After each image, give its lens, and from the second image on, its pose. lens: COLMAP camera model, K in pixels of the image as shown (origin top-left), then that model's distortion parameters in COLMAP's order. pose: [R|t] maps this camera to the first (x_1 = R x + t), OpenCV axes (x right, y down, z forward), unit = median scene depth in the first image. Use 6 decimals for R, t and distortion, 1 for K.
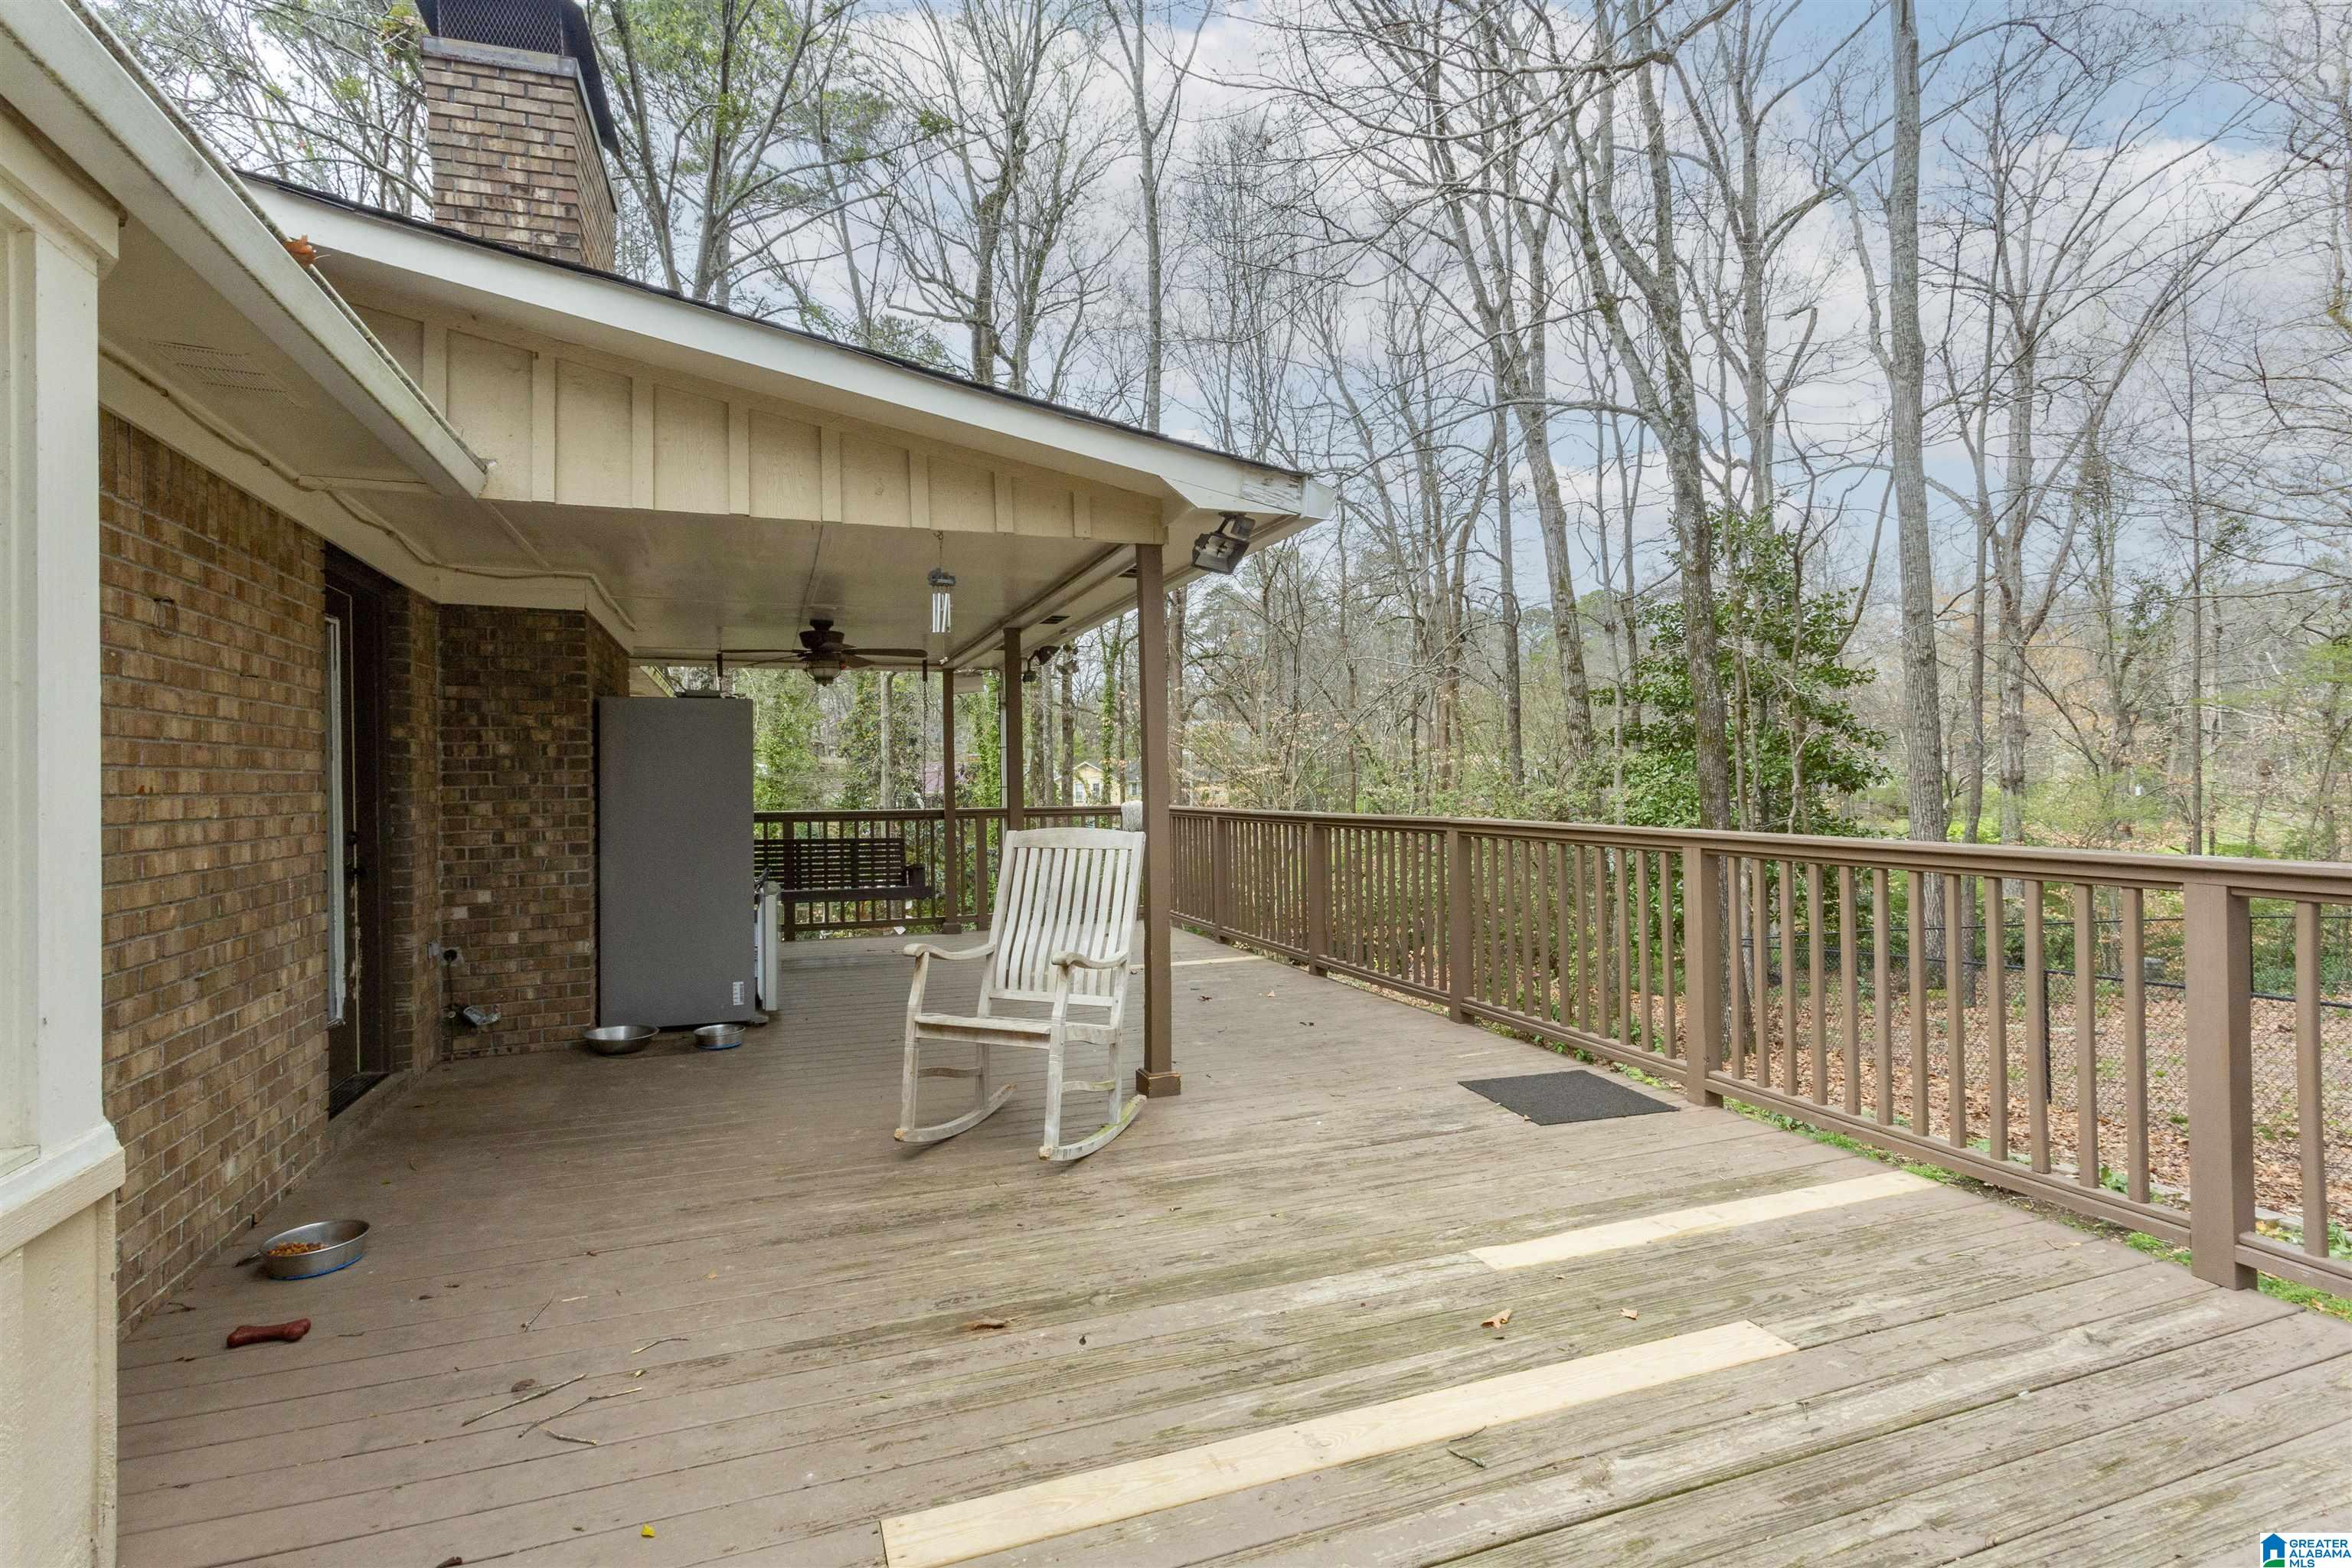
lens RADIAL K [[1121.1, 0, 1170.8], [0, 1121.1, 774.9], [0, 0, 1]] dist [0.003365, 0.000247]
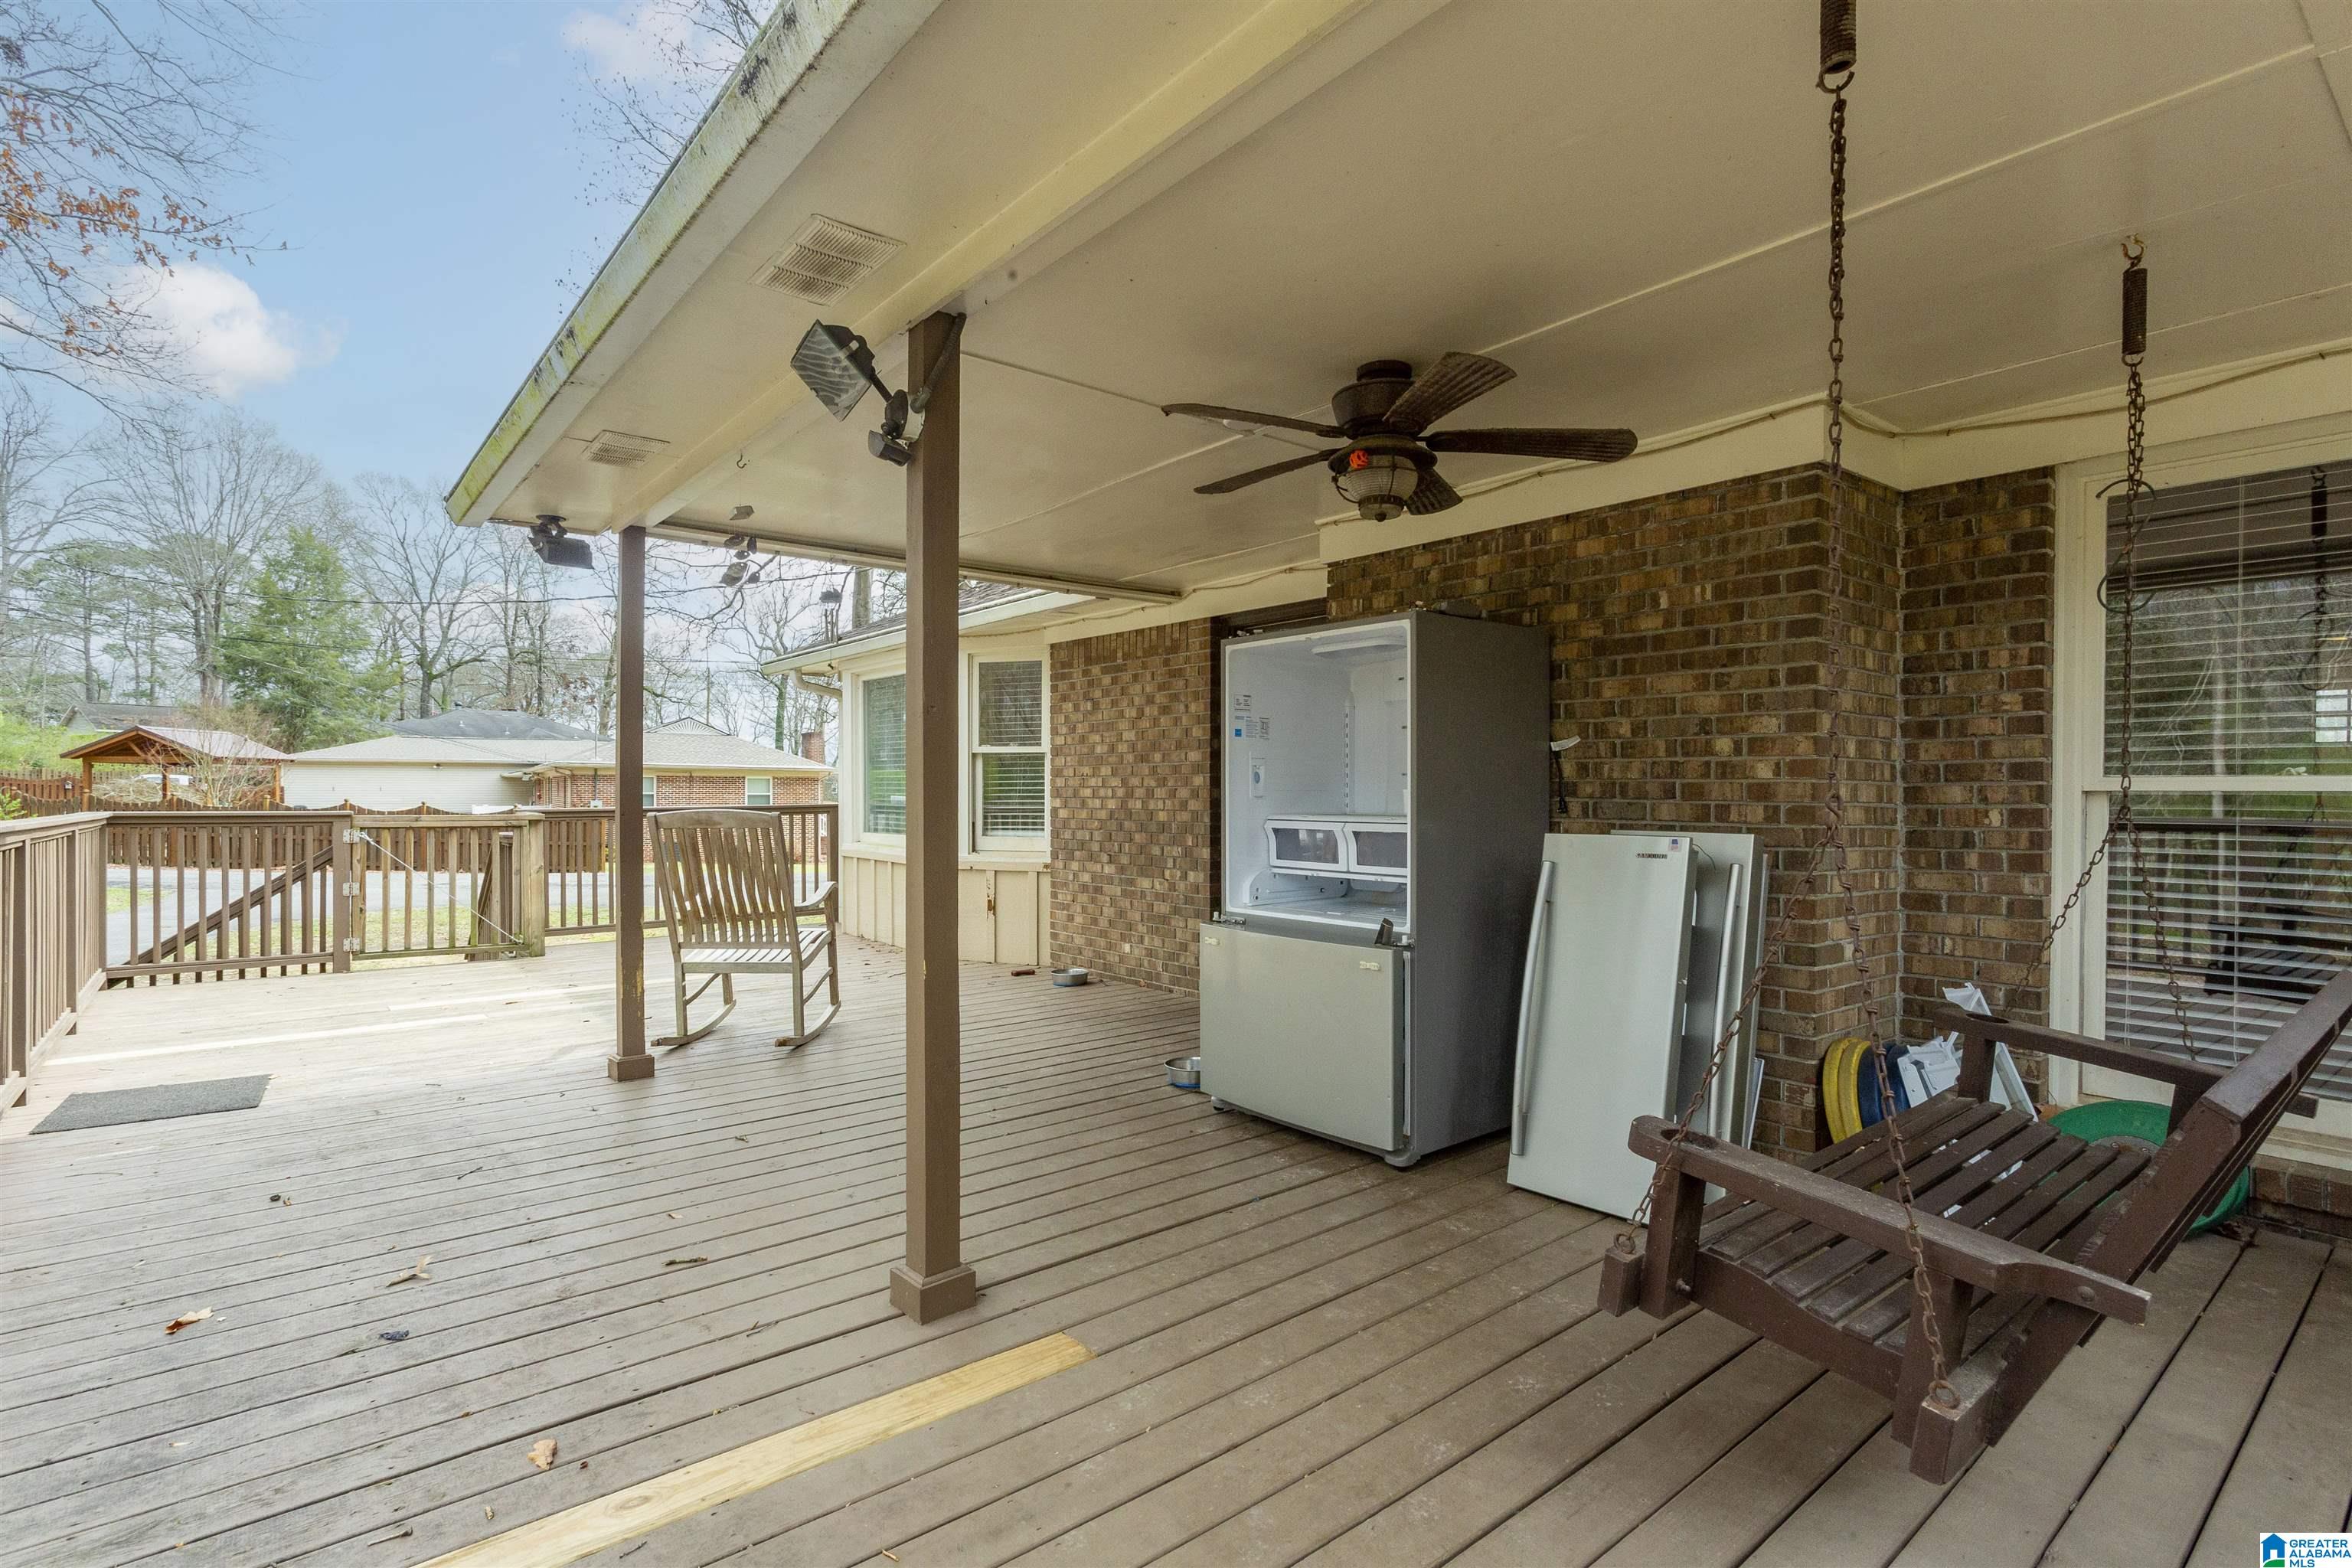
lens RADIAL K [[1121.1, 0, 1171.4], [0, 1121.1, 801.9], [0, 0, 1]] dist [0.003365, 0.000247]
pose [[-0.943859, 0.012193, -0.330124, -0.207176], [0.010384, 0.999920, 0.007242, 0.053202], [0.330185, 0.003407, -0.943910, 3.112734]]
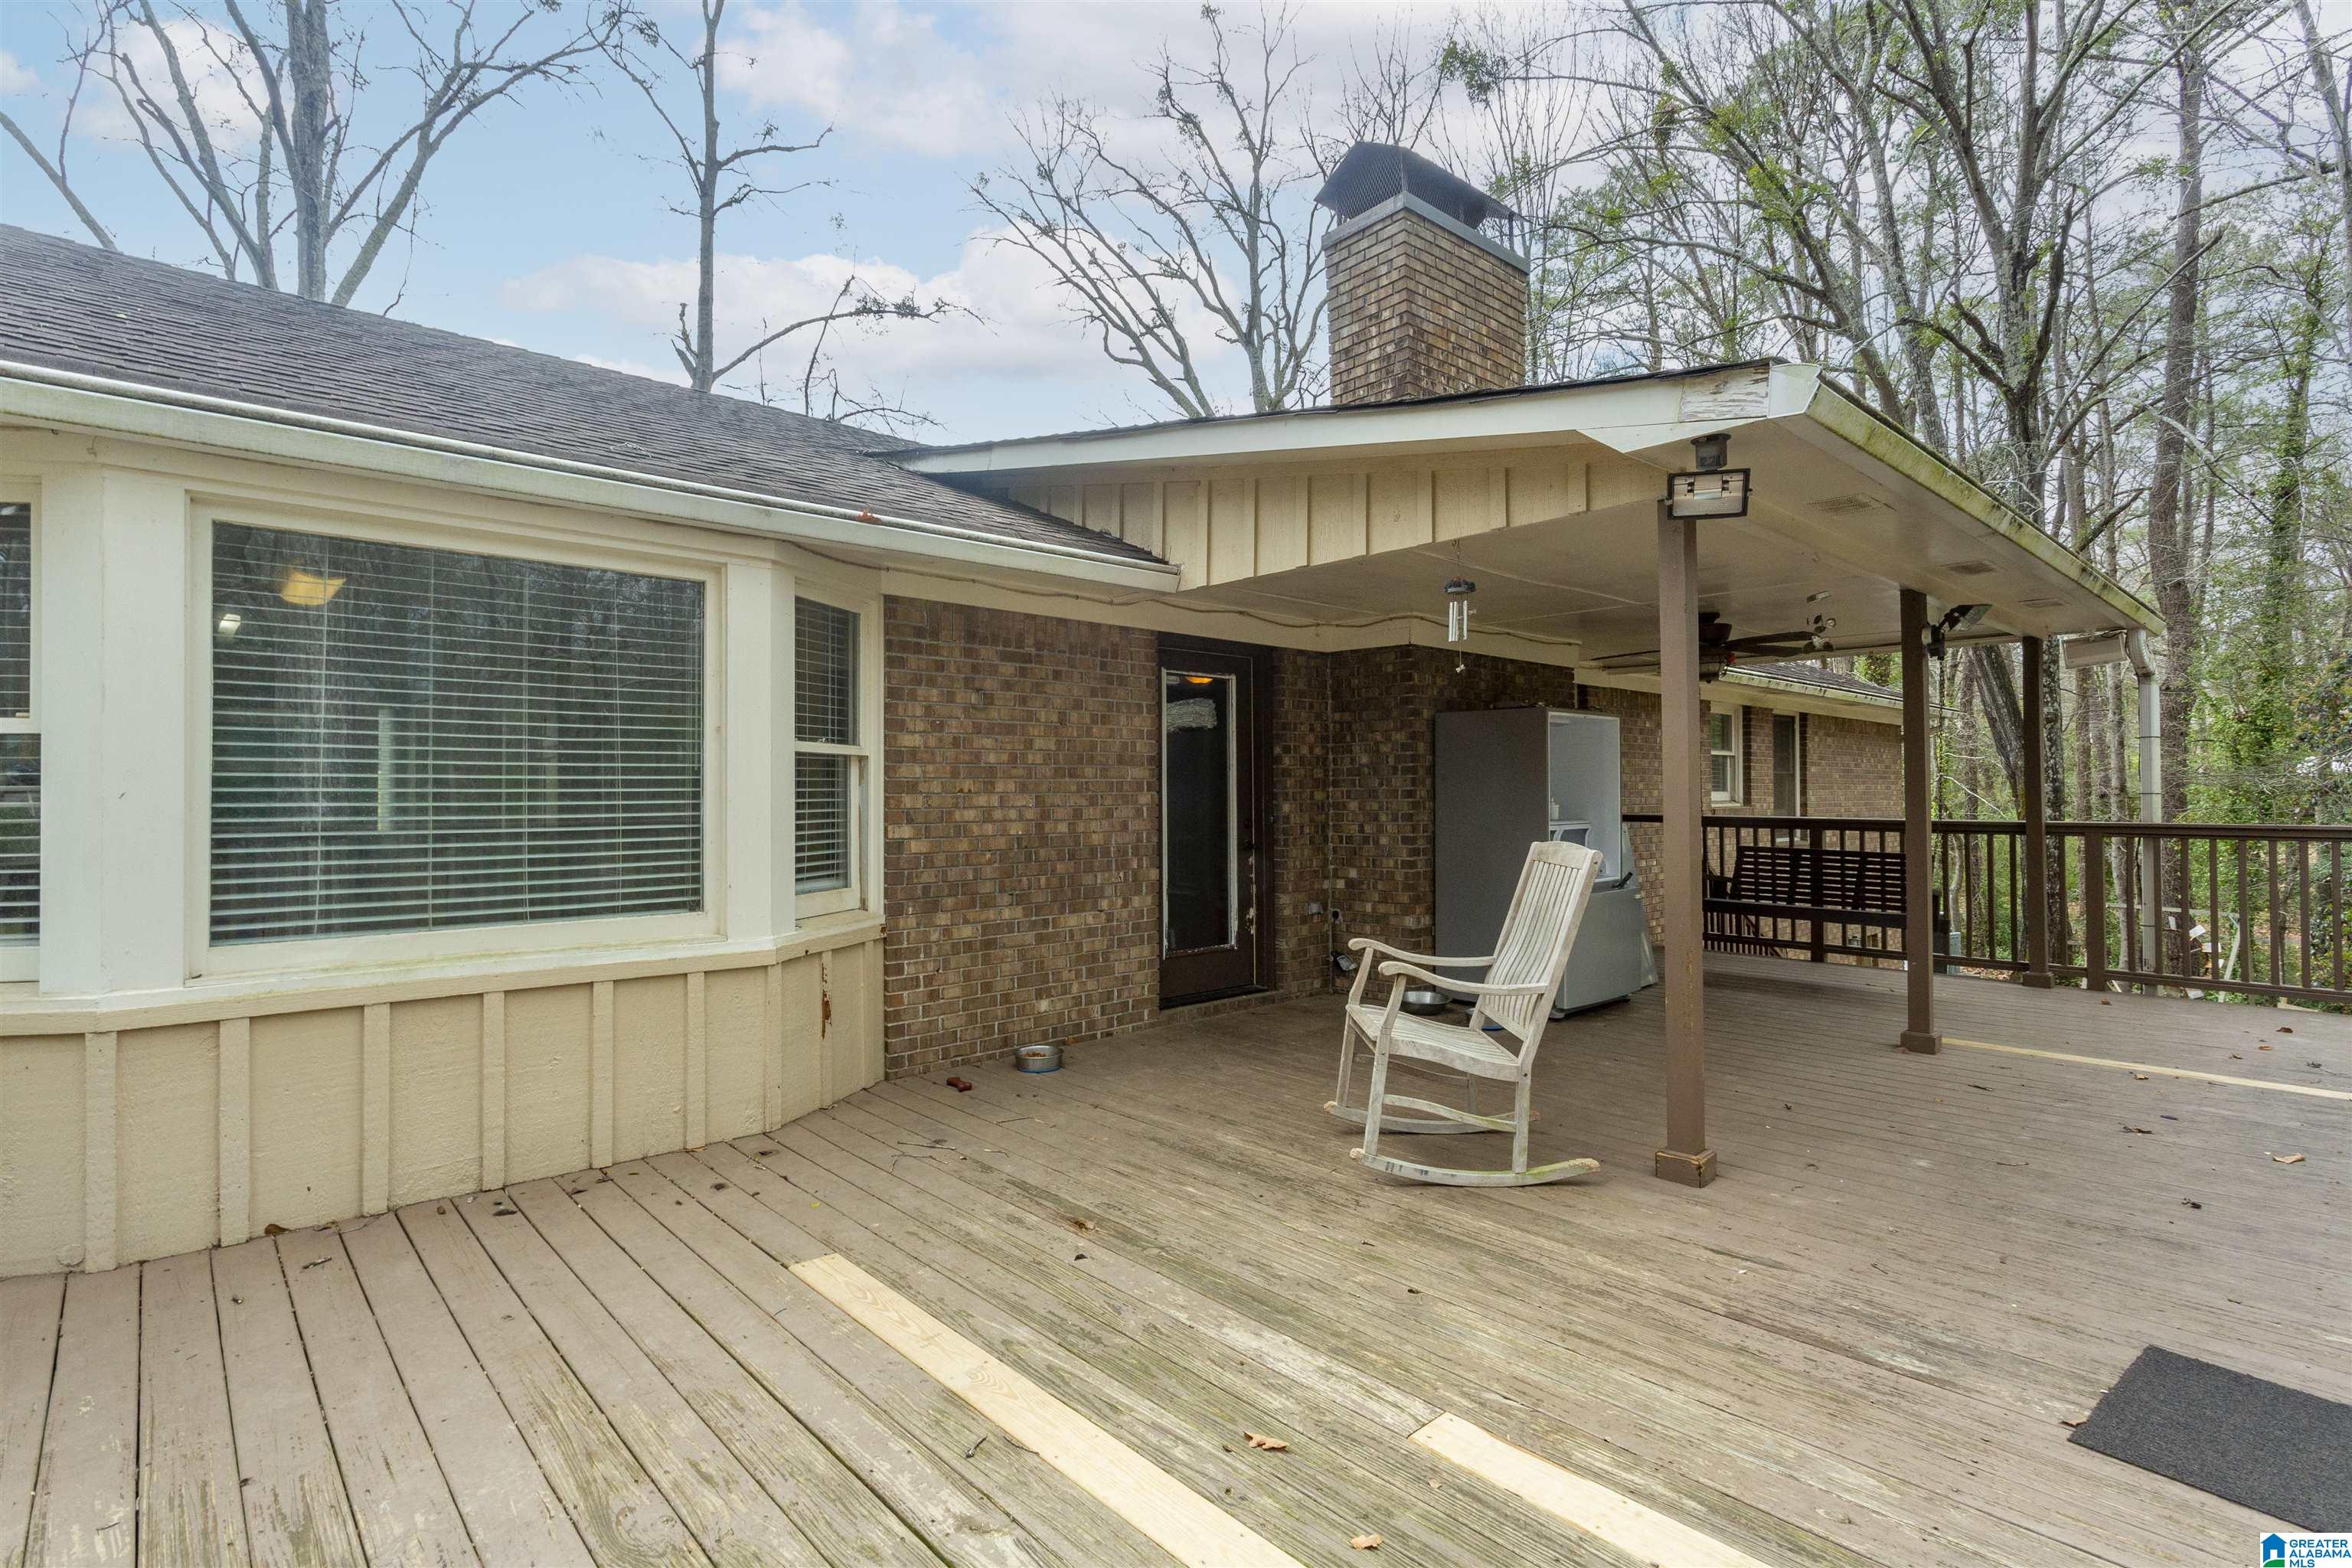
lens RADIAL K [[1121.1, 0, 1163.2], [0, 1121.1, 780.8], [0, 0, 1]] dist [0.003365, 0.000247]
pose [[0.374217, 0.002485, -0.927338, 0.874677], [0.004009, 0.999983, 0.004297, -0.009008], [0.927332, -0.005326, 0.374201, 0.523242]]
